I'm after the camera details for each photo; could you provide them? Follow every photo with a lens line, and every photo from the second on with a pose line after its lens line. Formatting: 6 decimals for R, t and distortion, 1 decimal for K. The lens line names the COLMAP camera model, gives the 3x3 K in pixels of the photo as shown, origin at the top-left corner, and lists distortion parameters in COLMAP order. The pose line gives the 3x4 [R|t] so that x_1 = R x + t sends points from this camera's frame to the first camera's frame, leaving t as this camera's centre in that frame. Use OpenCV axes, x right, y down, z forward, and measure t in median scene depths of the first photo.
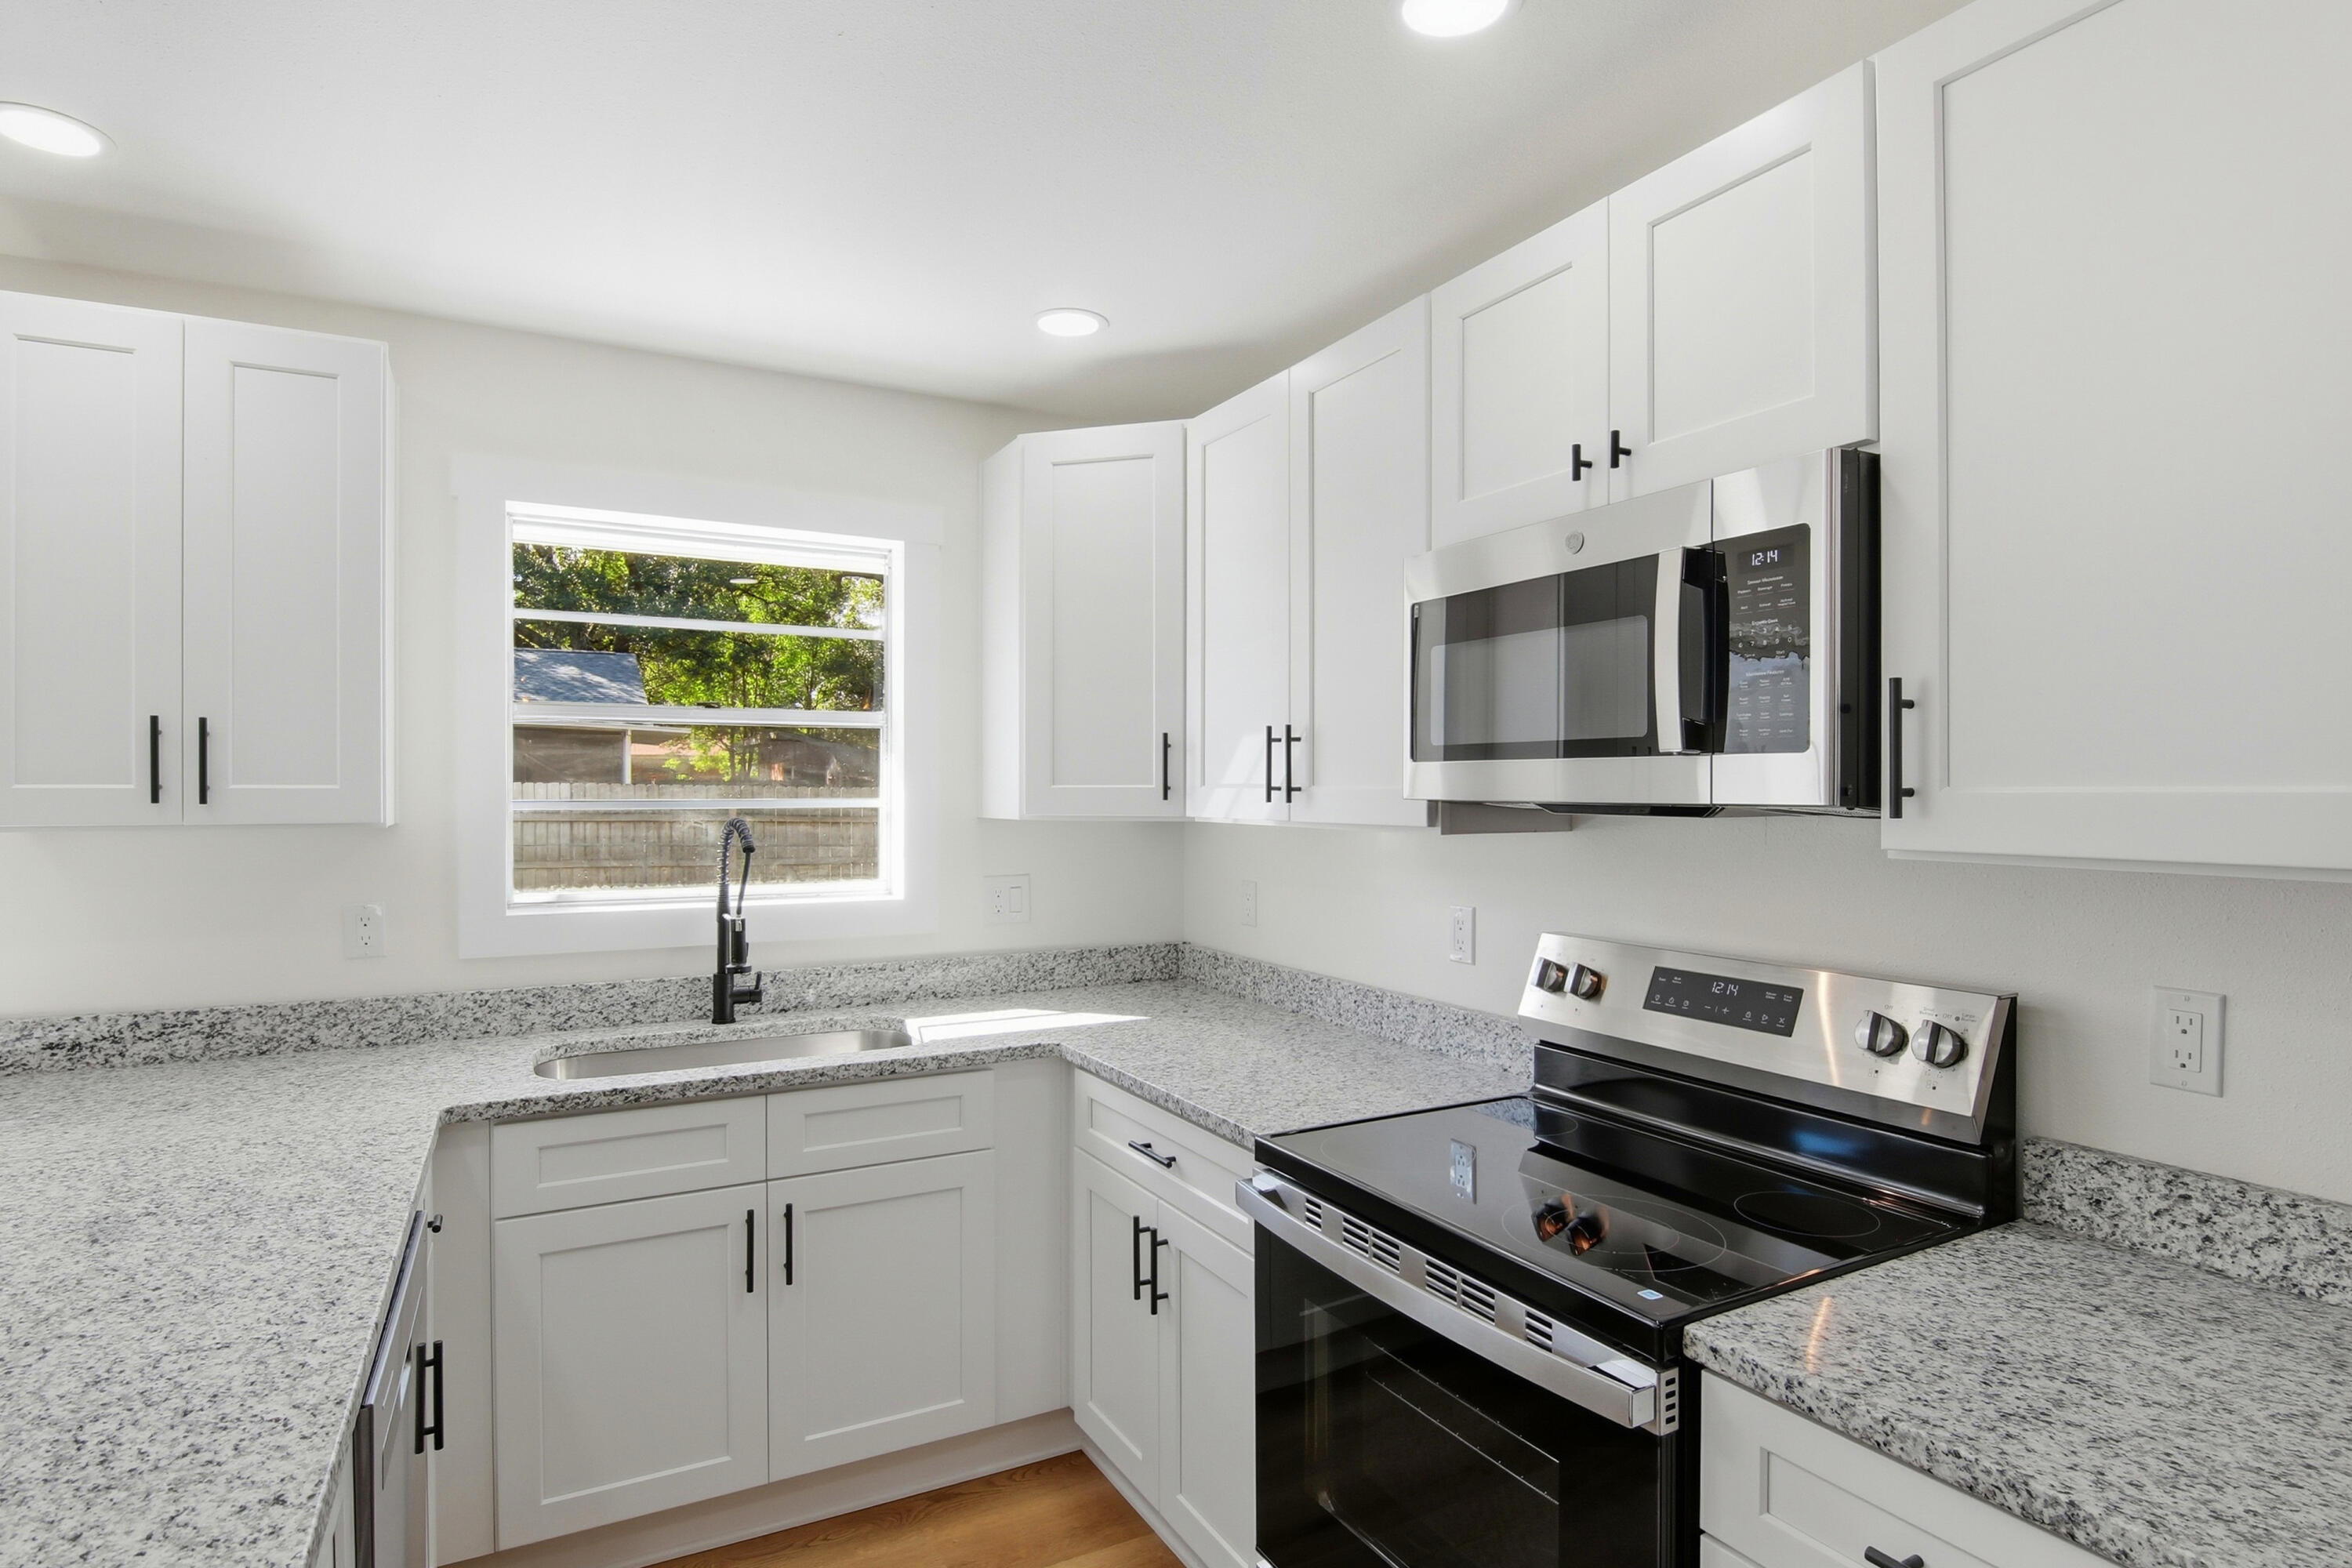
lens RADIAL K [[1232.3, 0, 1176.5], [0, 1232.3, 792.2], [0, 0, 1]] dist [0.000380, -0.015437]
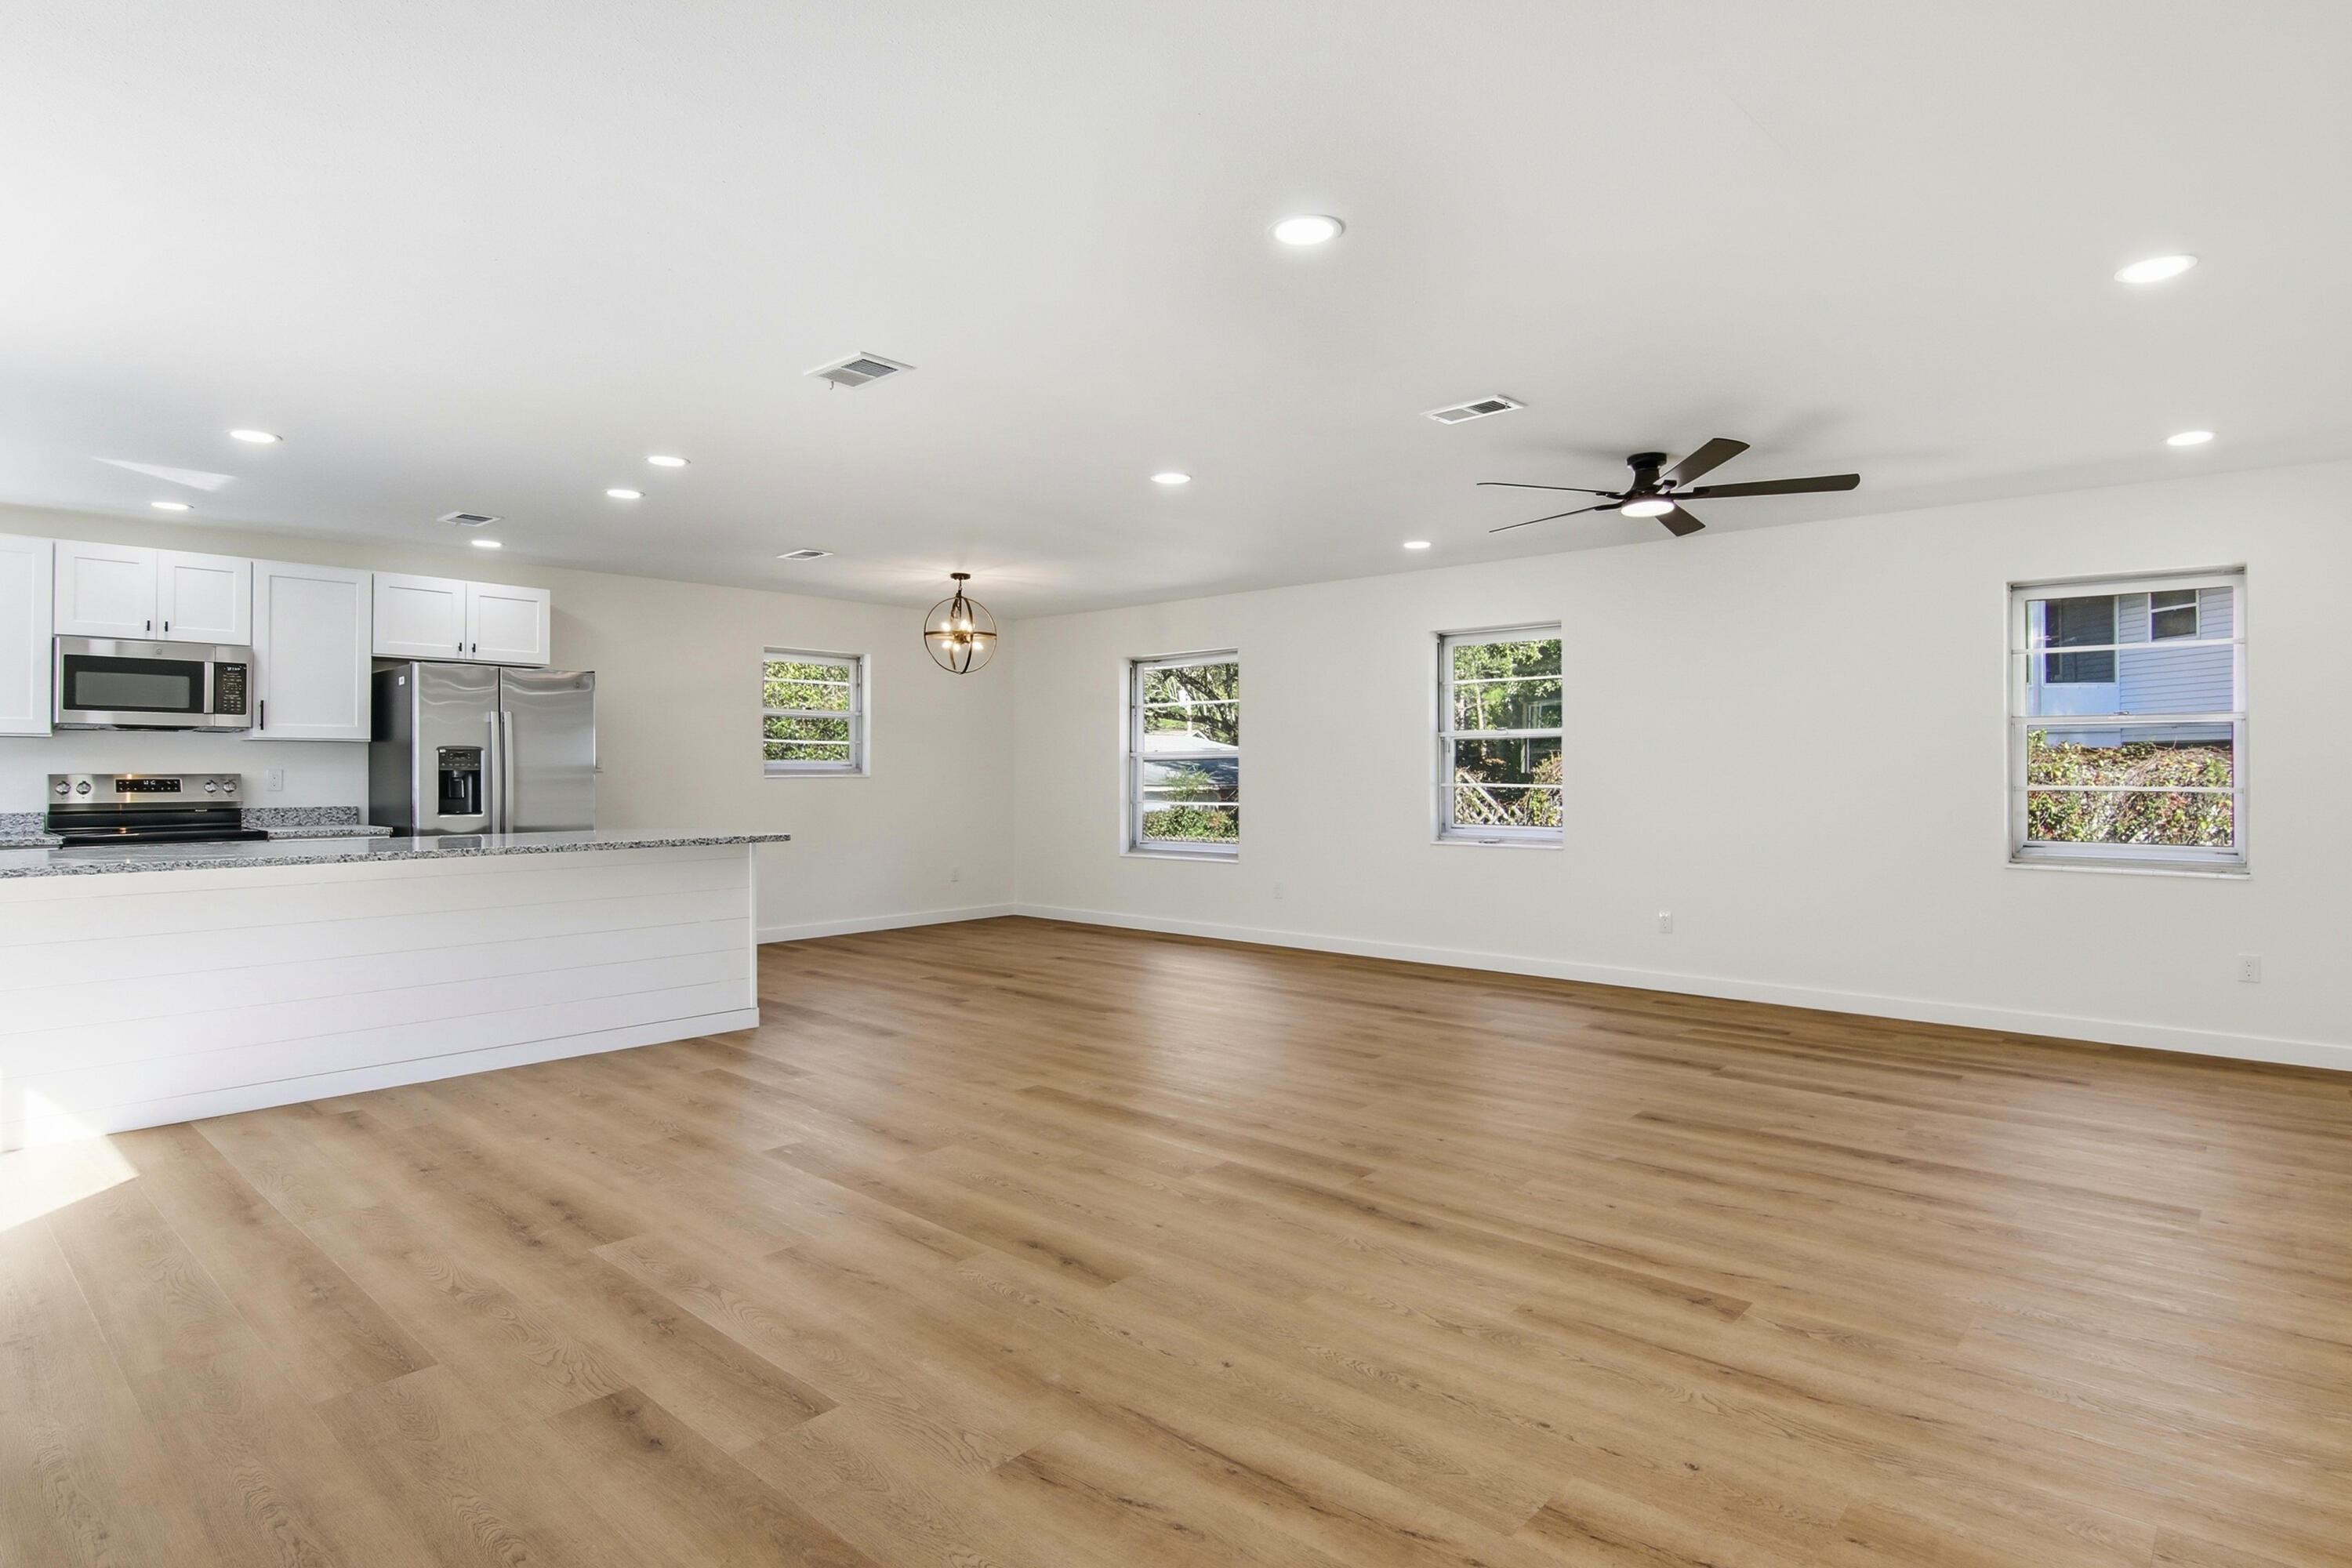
lens RADIAL K [[1229.0, 0, 1185.3], [0, 1229.0, 770.8], [0, 0, 1]] dist [-0.001172, -0.012583]
pose [[-0.343235, 0.001377, 0.939249, -2.586647], [0.003755, 0.999993, -0.000094, 0.097621], [-0.939242, 0.003494, -0.343238, -0.369466]]
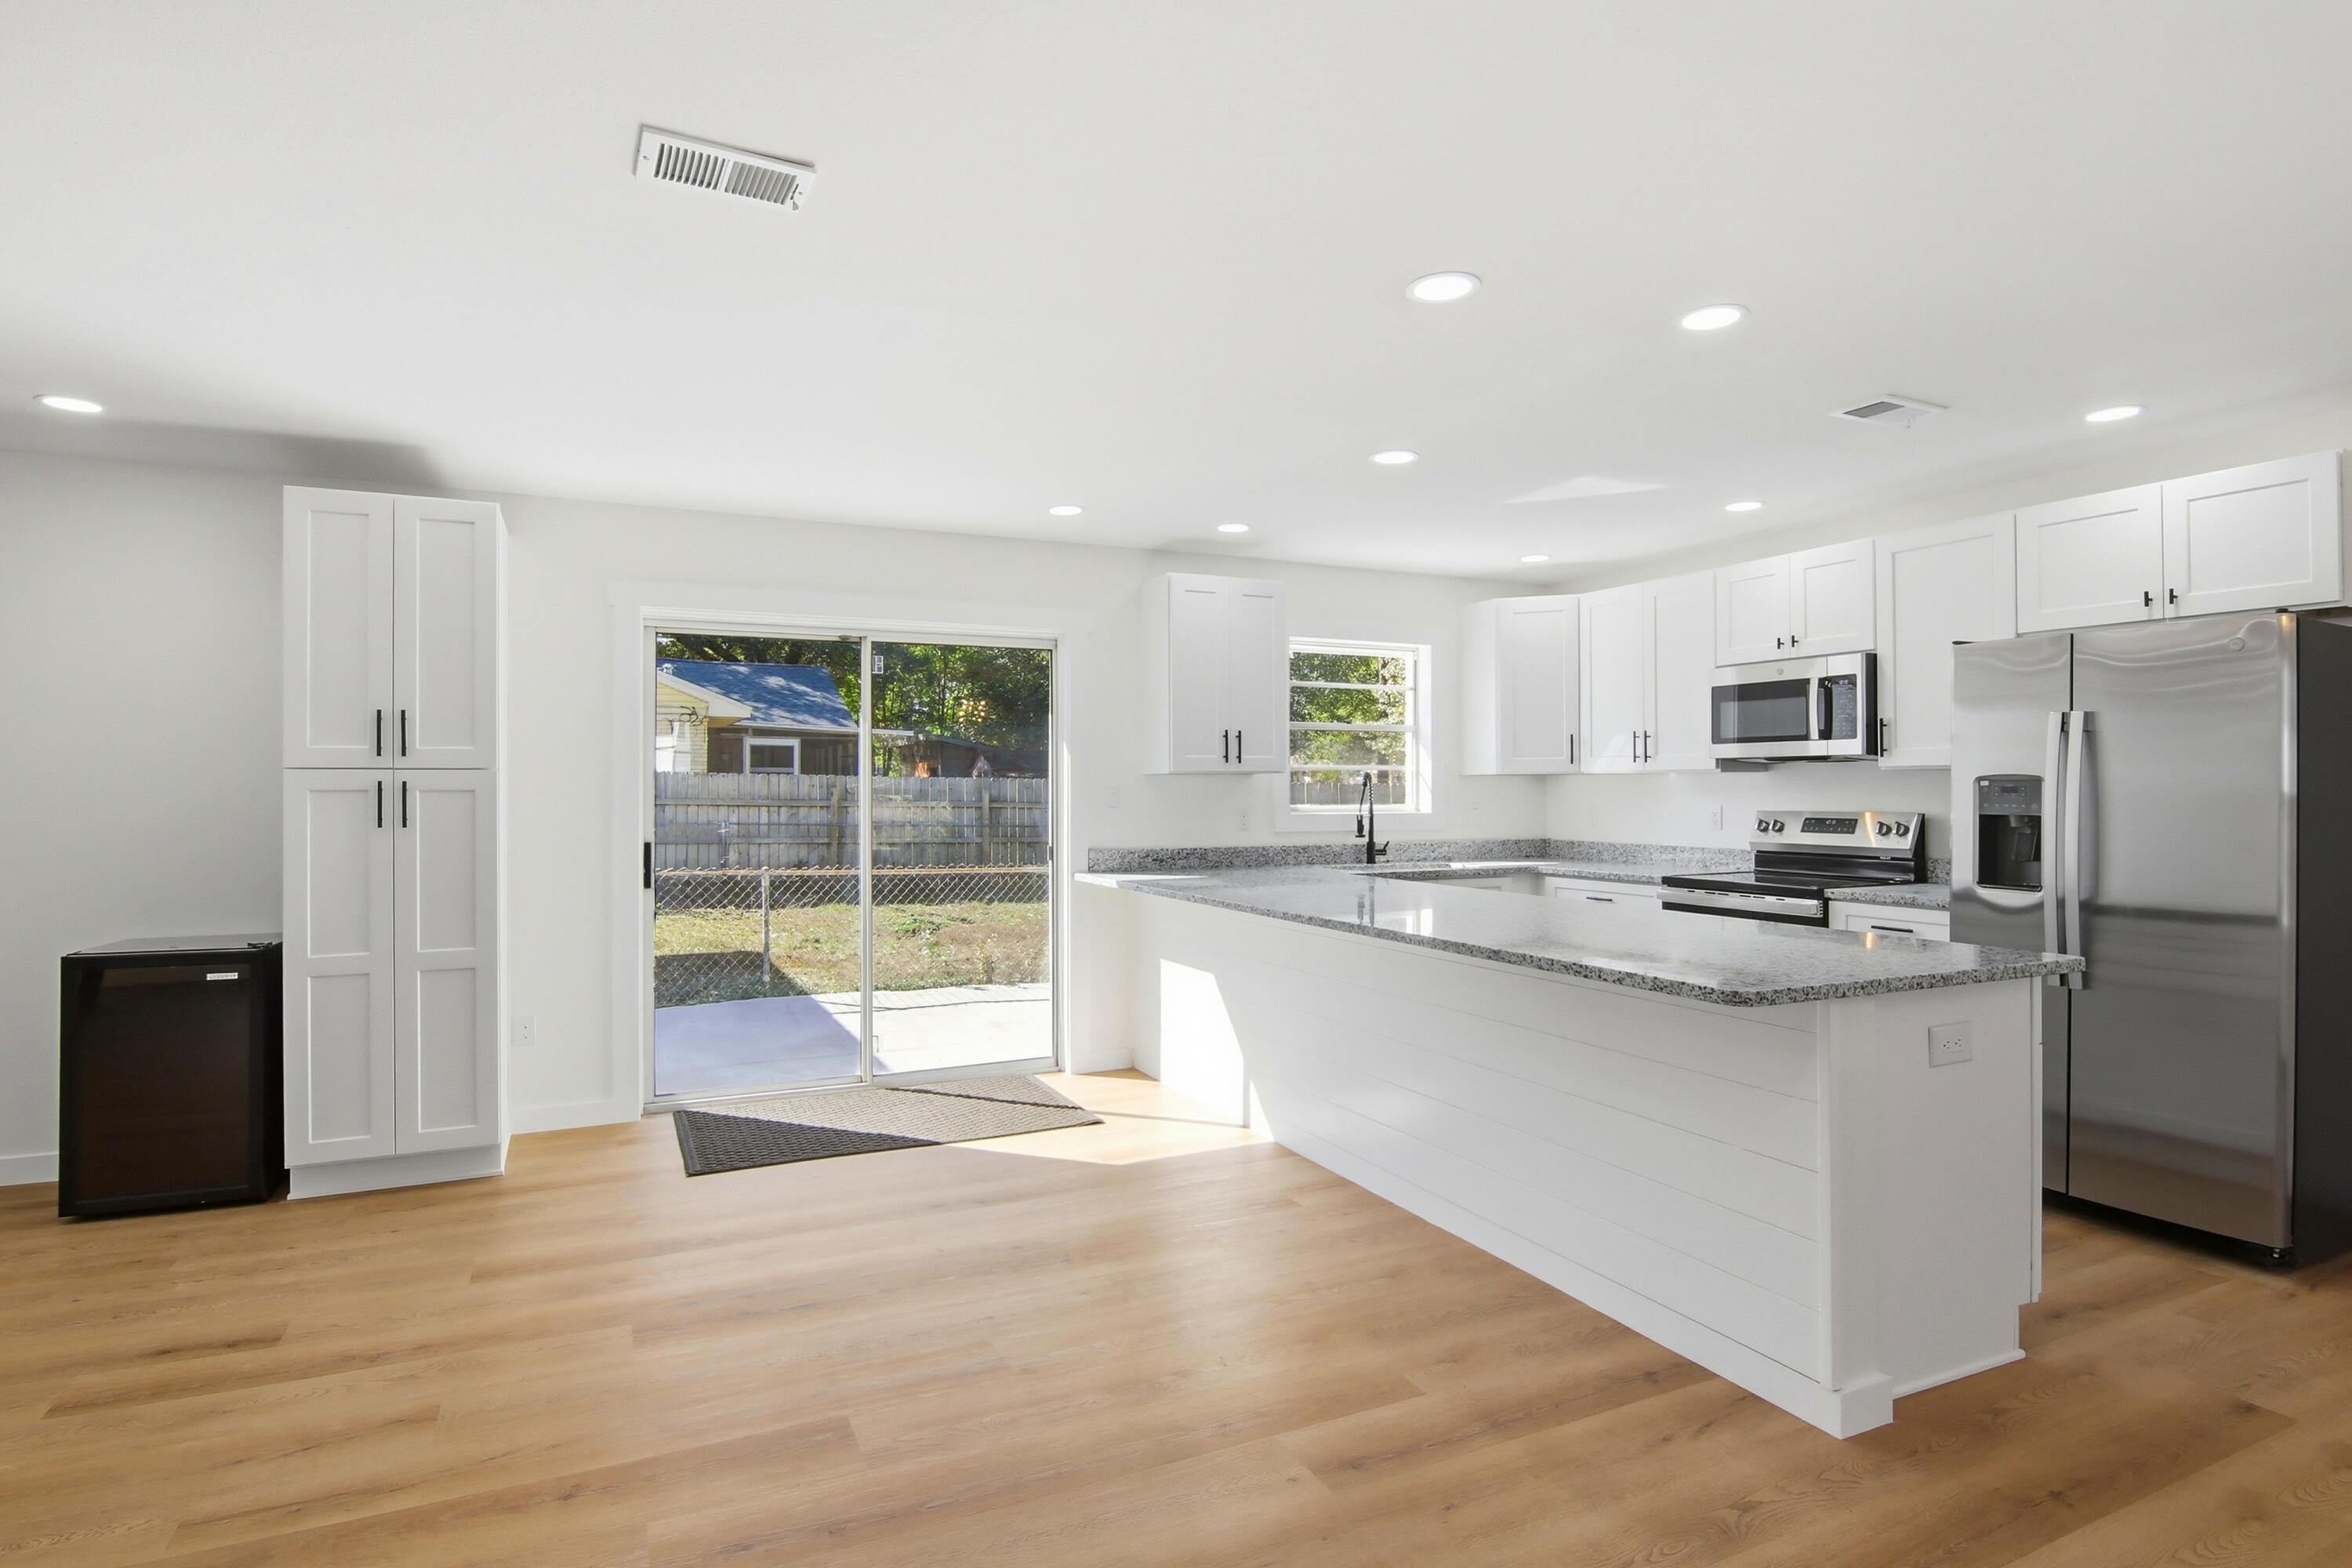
lens RADIAL K [[1237.0, 0, 1182.4], [0, 1237.0, 776.2], [0, 0, 1]] dist [0.000891, -0.014617]
pose [[0.998929, -0.003527, -0.046138, -0.664575], [0.002951, 0.999917, -0.012559, 0.059665], [0.046179, 0.012409, 0.998856, -1.390705]]
